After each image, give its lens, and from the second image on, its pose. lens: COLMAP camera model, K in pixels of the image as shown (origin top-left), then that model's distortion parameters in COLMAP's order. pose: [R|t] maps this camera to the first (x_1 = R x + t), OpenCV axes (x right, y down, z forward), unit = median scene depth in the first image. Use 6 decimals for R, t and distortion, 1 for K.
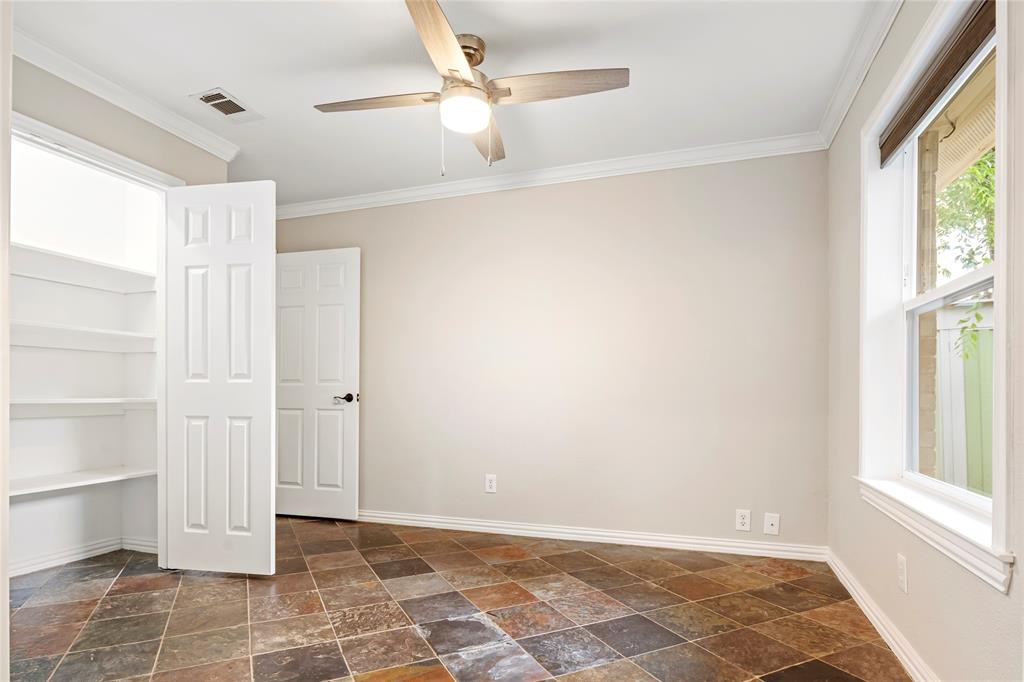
lens RADIAL K [[559.6, 0, 493.1], [0, 559.6, 395.2], [0, 0, 1]] dist [-0.001507, -0.005542]
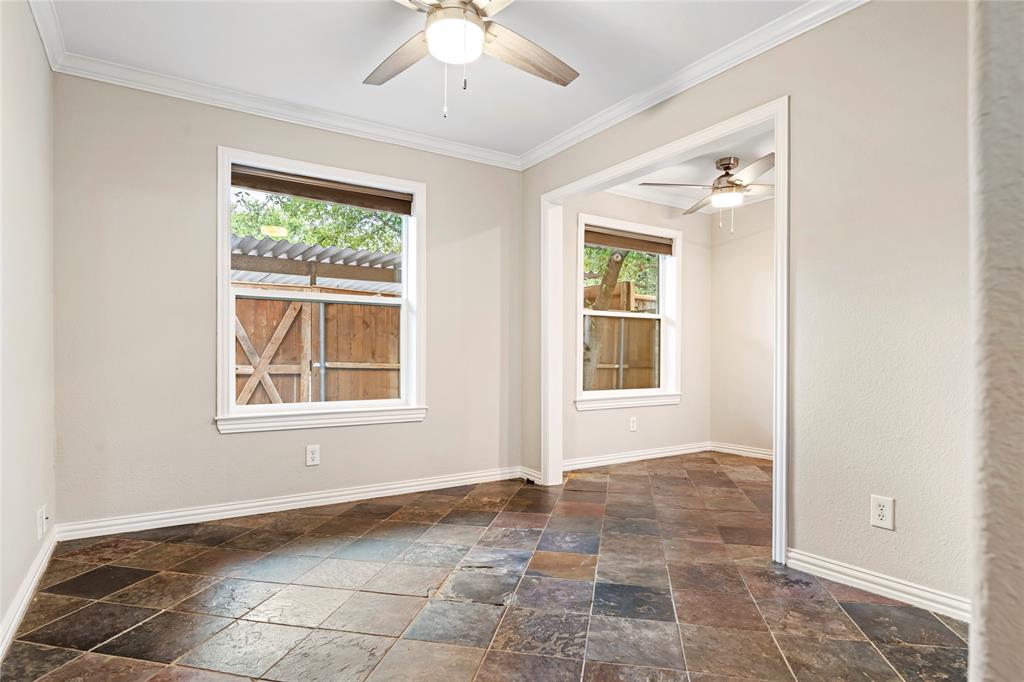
lens RADIAL K [[559.6, 0, 516.4], [0, 559.6, 358.6], [0, 0, 1]] dist [-0.001507, -0.005542]
pose [[-0.810860, -0.008660, 0.585175, -0.679584], [-0.003257, 0.999942, 0.010284, -0.003637], [-0.585230, 0.006433, -0.810841, 1.719425]]
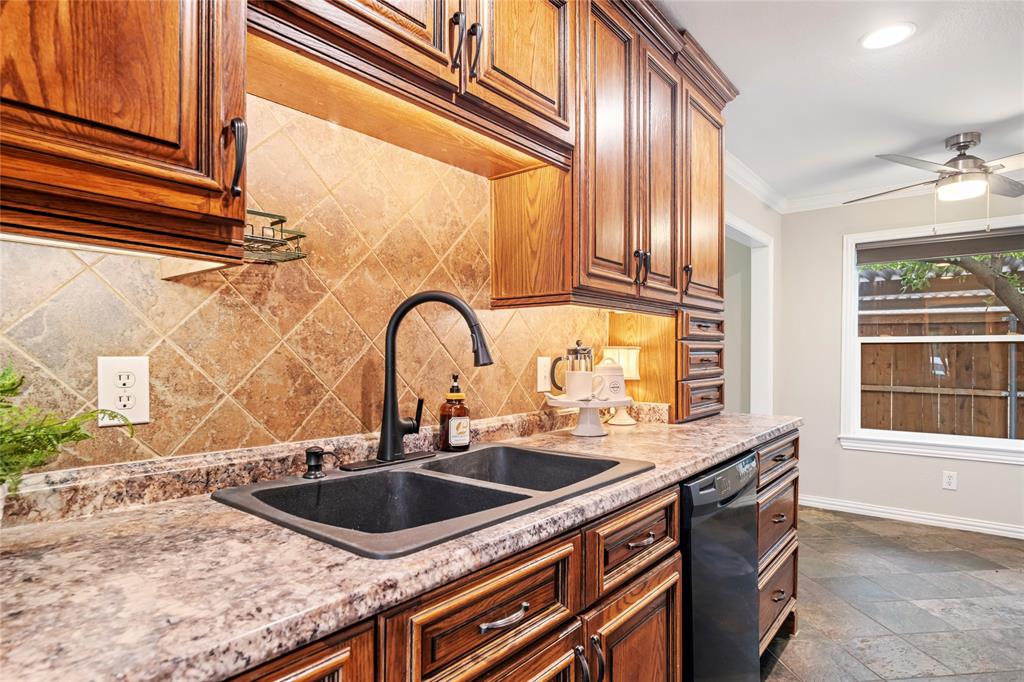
lens RADIAL K [[559.6, 0, 506.5], [0, 559.6, 359.0], [0, 0, 1]] dist [-0.001507, -0.005542]
pose [[0.335520, -0.010282, 0.941977, -1.803810], [0.002185, 0.999946, 0.010137, -0.115881], [-0.942031, -0.001343, 0.335524, 0.399612]]
